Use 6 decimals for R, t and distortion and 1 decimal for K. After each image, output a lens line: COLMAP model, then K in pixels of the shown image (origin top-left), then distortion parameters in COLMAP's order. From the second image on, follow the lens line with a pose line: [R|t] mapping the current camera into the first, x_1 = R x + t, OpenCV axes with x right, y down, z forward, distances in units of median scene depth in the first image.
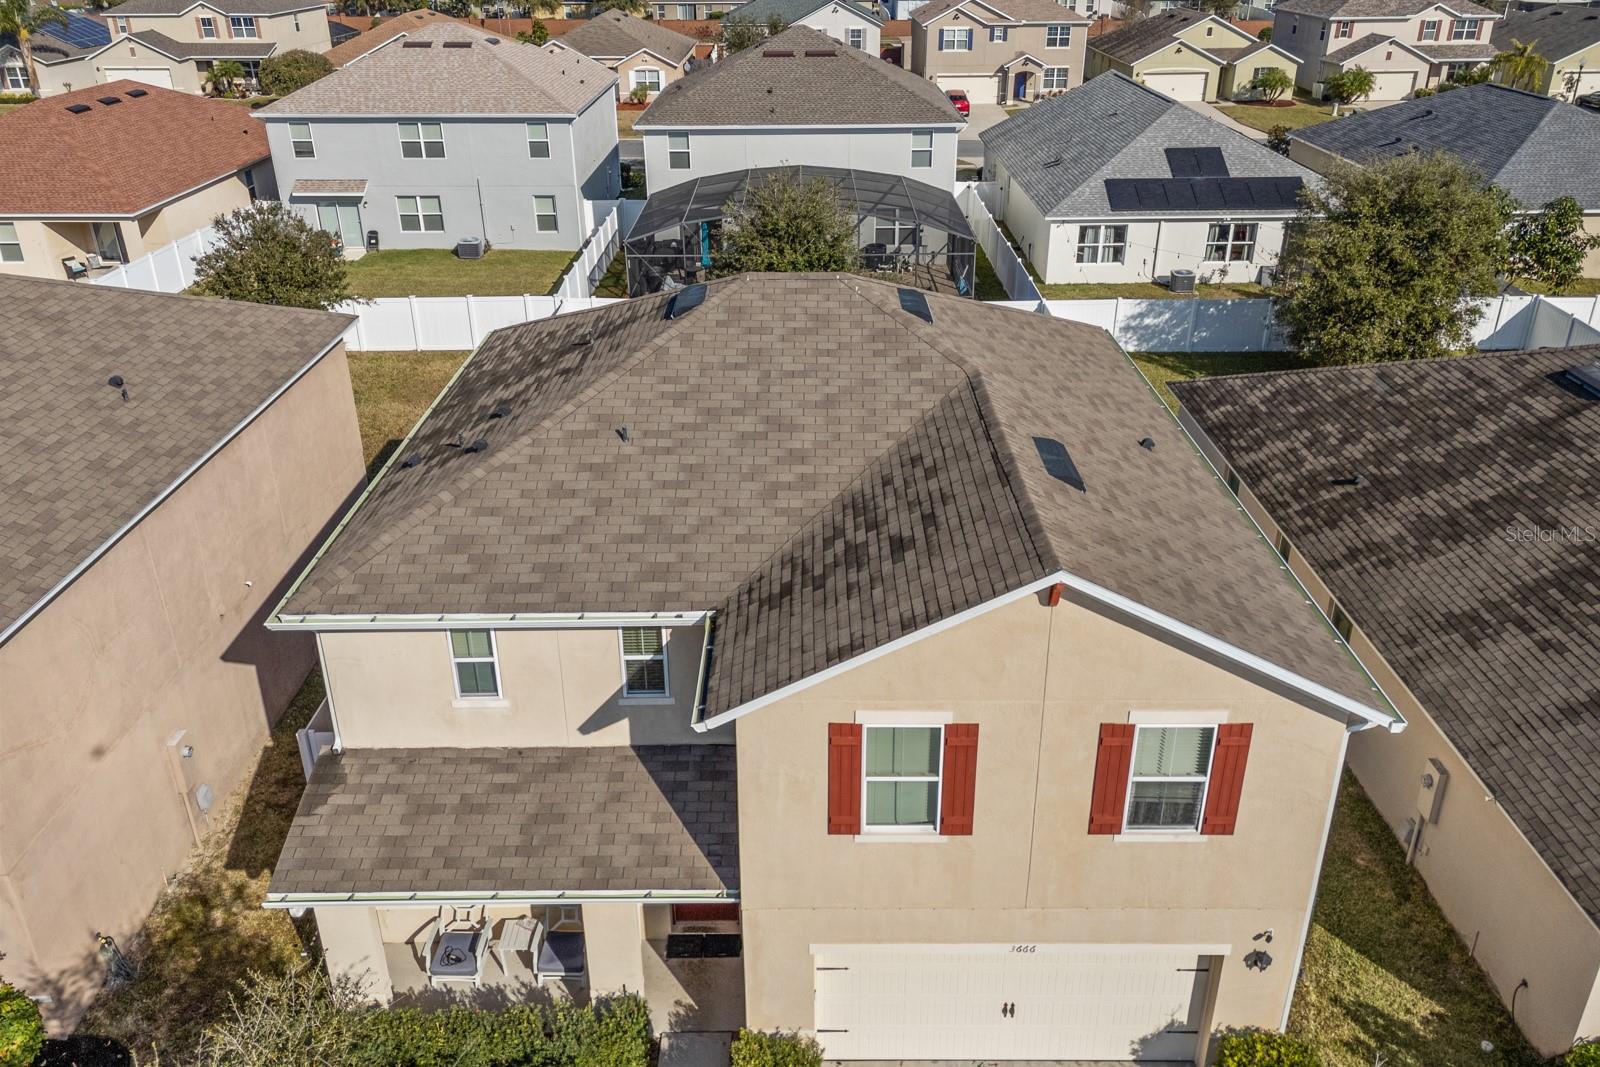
lens RADIAL K [[1166.2, 0, 806.3], [0, 1166.2, 458.2], [0, 0, 1]] dist [0.042477, -0.007783]
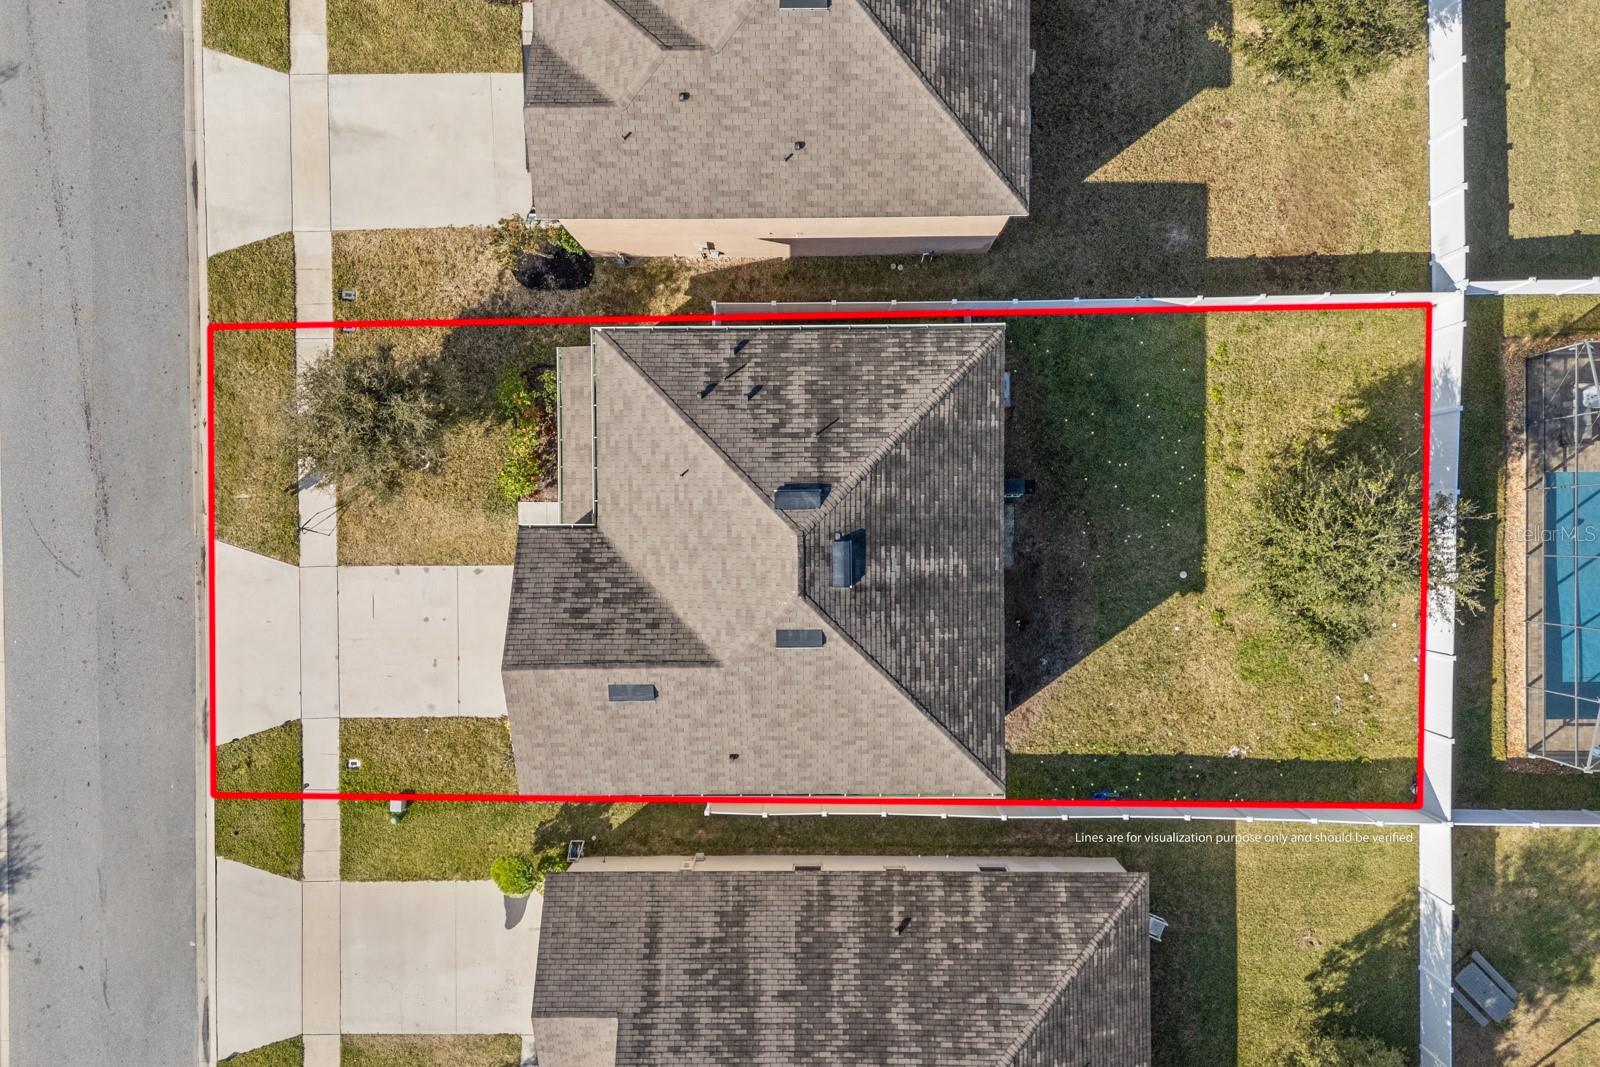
lens RADIAL K [[1166.2, 0, 795.6], [0, 1166.2, 533.8], [0, 0, 1]] dist [0.042477, -0.007783]
pose [[-0.000725, 0.999887, 0.014984, -0.066679], [-0.420735, -0.013898, 0.907077, -1.359643], [0.907183, -0.005647, 0.420697, 0.268439]]
